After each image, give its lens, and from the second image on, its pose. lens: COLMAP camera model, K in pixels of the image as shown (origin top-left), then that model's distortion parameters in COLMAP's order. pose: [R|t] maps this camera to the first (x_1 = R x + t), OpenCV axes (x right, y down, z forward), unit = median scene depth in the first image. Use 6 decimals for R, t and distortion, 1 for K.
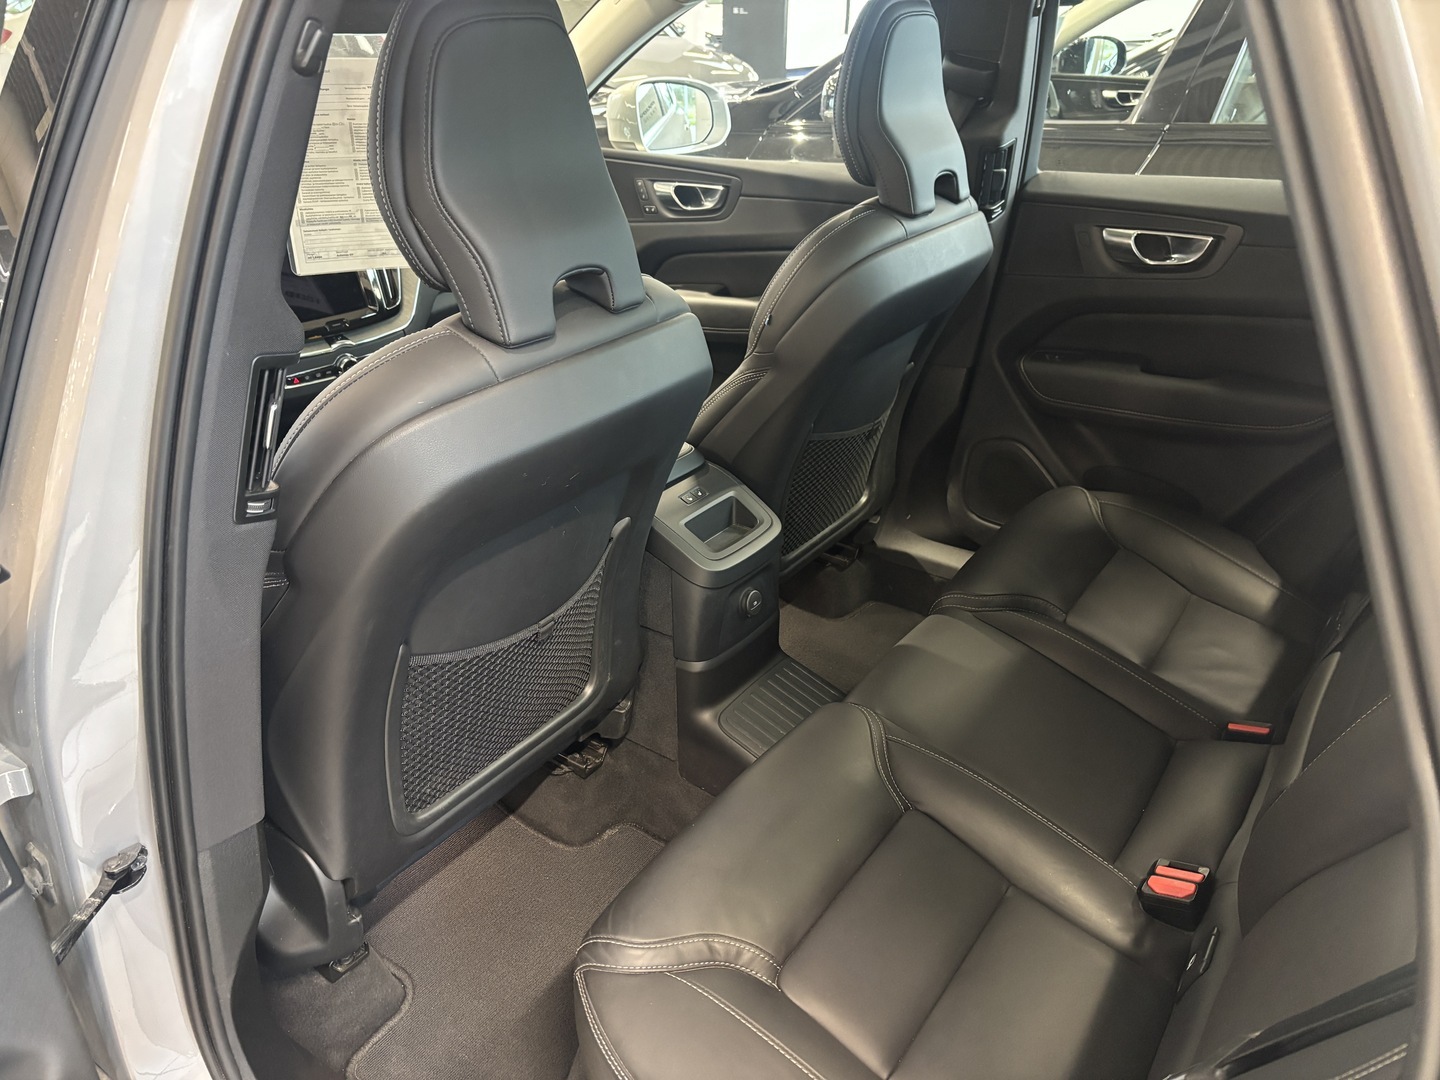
lens RADIAL K [[1091.3, 0, 720.0], [0, 1091.3, 540.0], [0, 0, 1]] dist [0.082752, -0.103434]
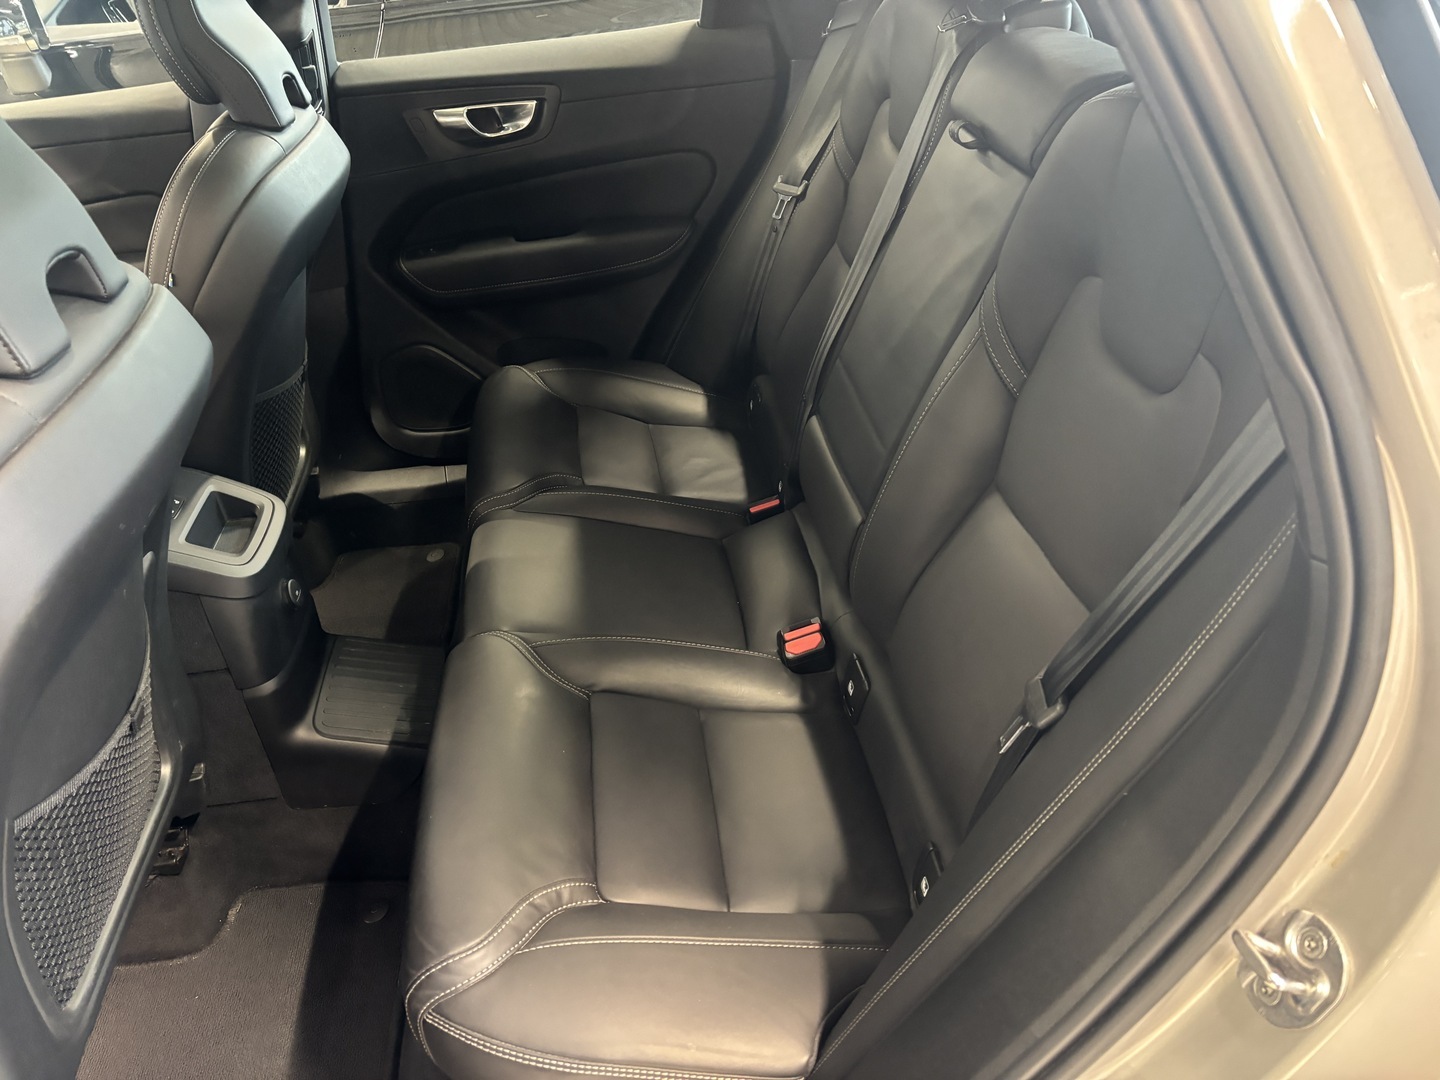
lens RADIAL K [[1091.3, 0, 720.0], [0, 1091.3, 540.0], [0, 0, 1]] dist [0.082752, -0.103434]
pose [[0.736069, -0.397447, 0.547940, -0.184892], [0.350562, 0.916289, 0.193704, -0.034257], [-0.579058, 0.049507, 0.813782, 0.067593]]
